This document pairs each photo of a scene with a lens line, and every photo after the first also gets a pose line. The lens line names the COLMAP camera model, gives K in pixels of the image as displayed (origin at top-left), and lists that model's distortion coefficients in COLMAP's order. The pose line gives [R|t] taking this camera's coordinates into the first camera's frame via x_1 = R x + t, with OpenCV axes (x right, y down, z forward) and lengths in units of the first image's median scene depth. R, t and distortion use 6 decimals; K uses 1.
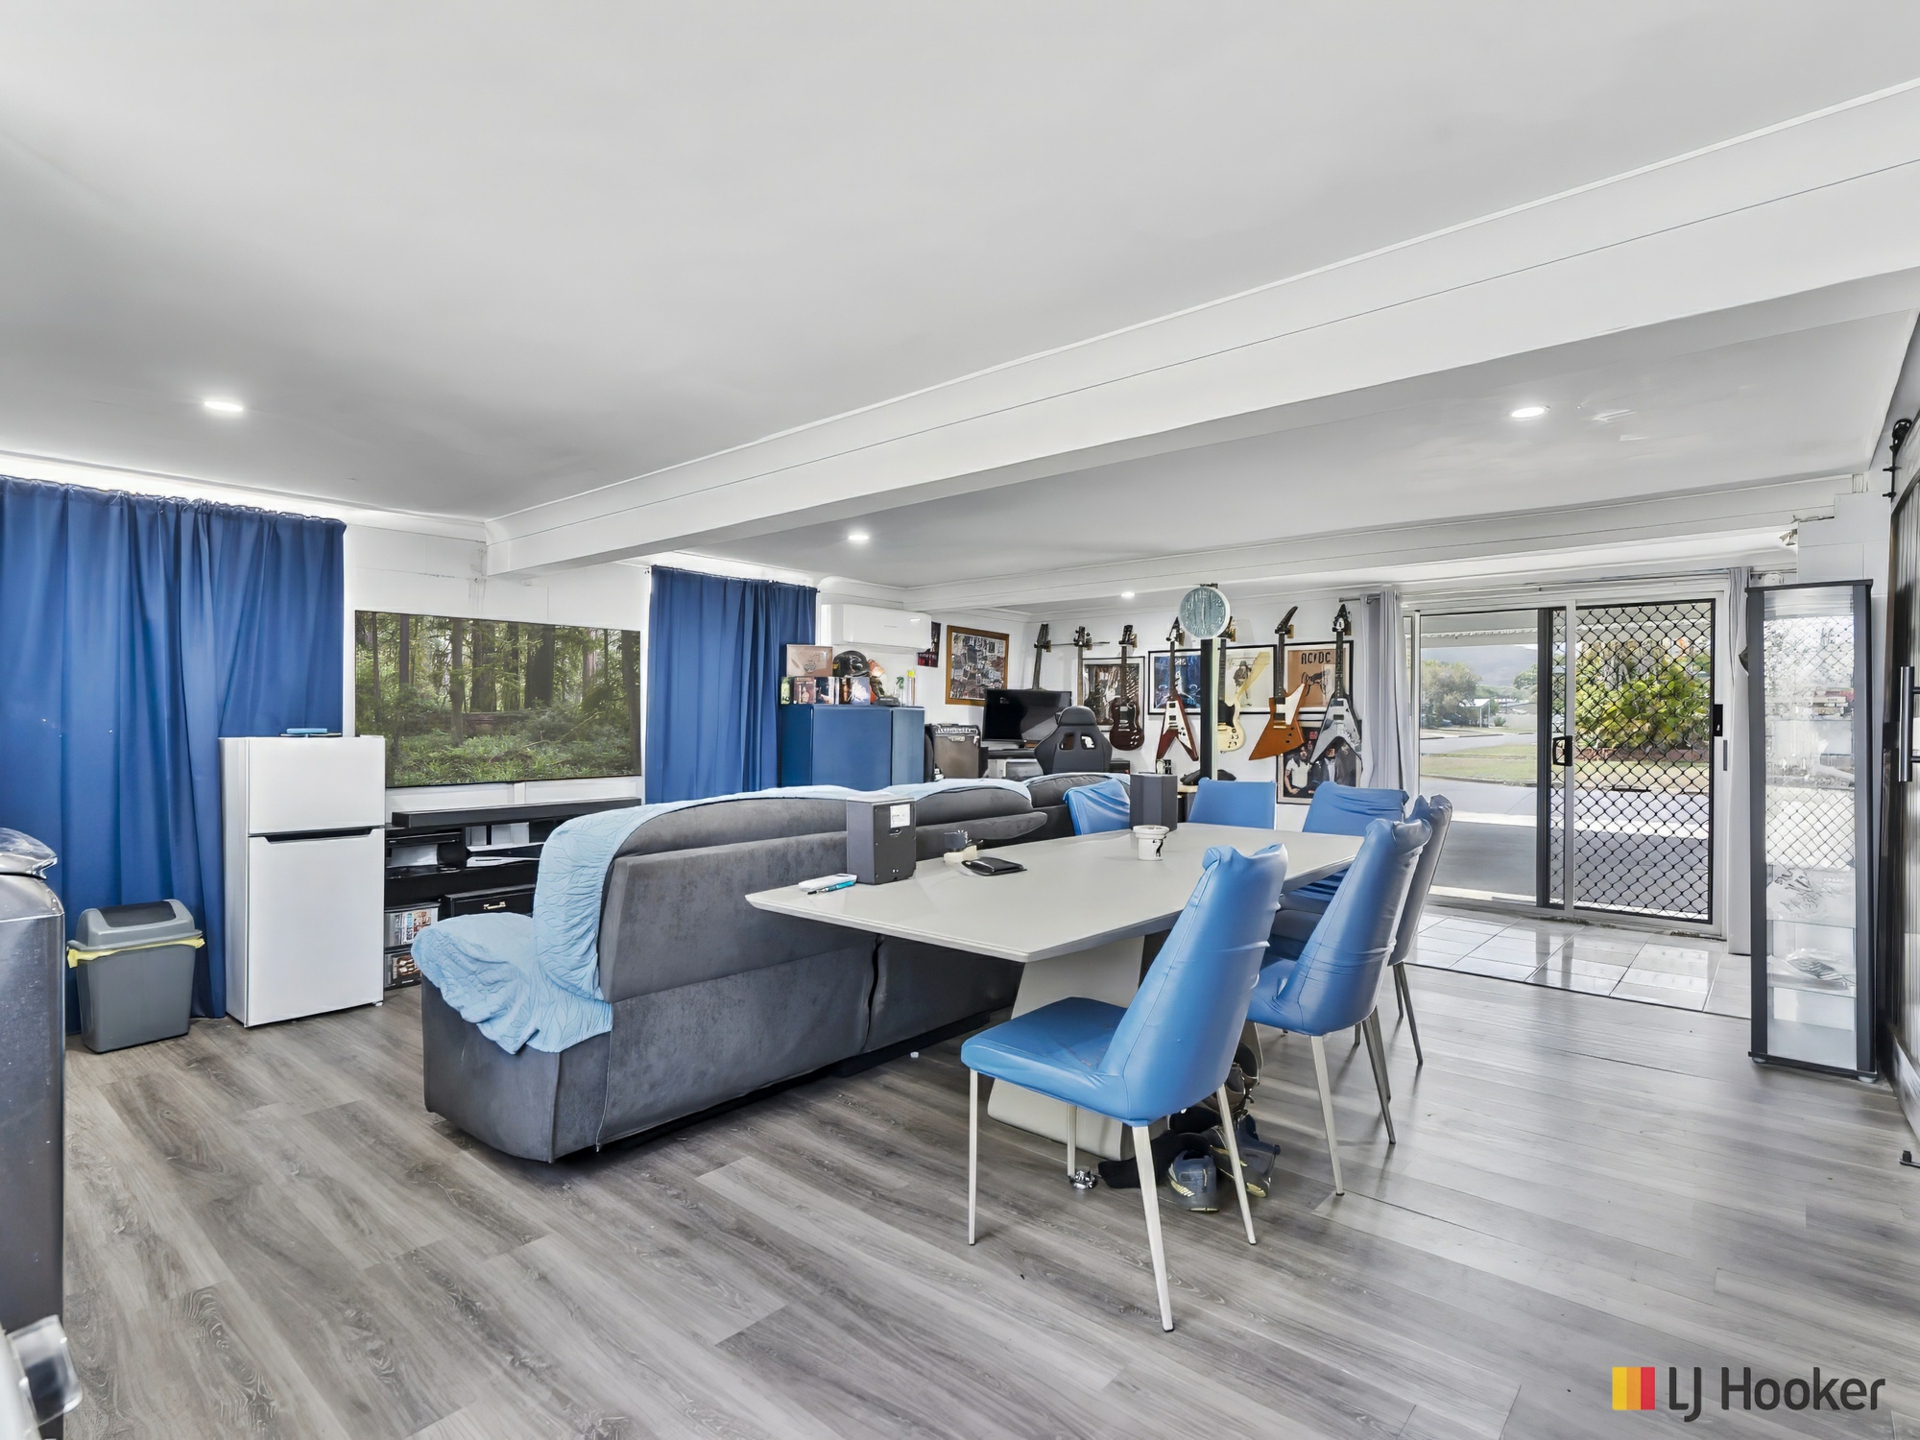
lens RADIAL K [[985.8, 0, 961.1], [0, 985.8, 720.0], [0, 0, 1]] dist [0.000062, 0.000147]
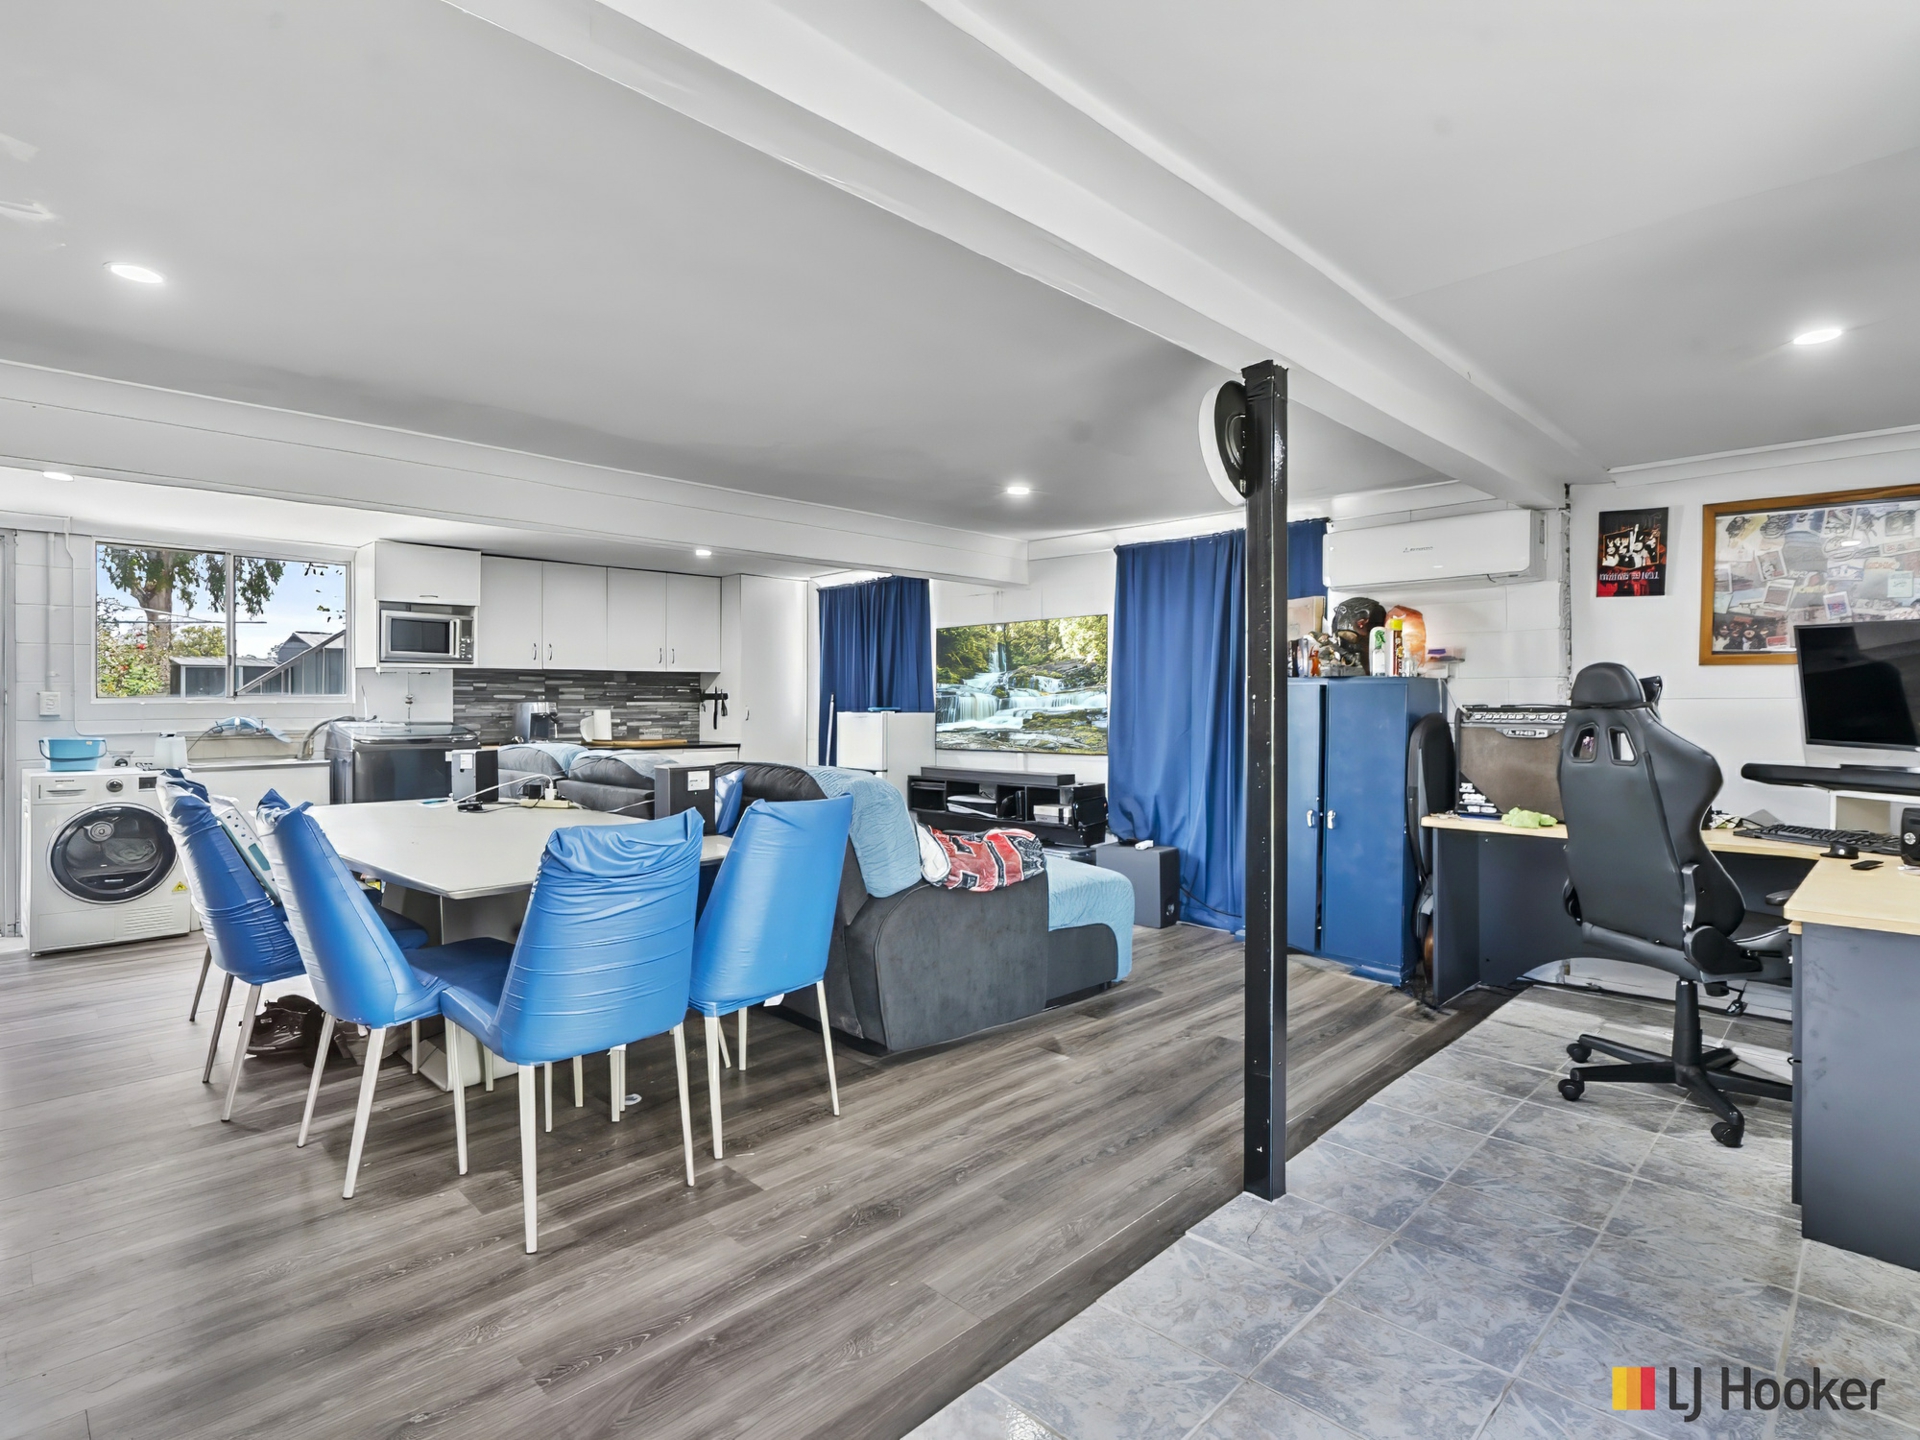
lens RADIAL K [[985.8, 0, 959.3], [0, 985.8, 720.6], [0, 0, 1]] dist [0.000062, 0.000147]
pose [[-0.055355, 0.001476, -0.998466, 0.580983], [-0.006106, 0.999980, 0.001817, 0.014300], [0.998448, 0.006197, -0.055345, 0.771776]]
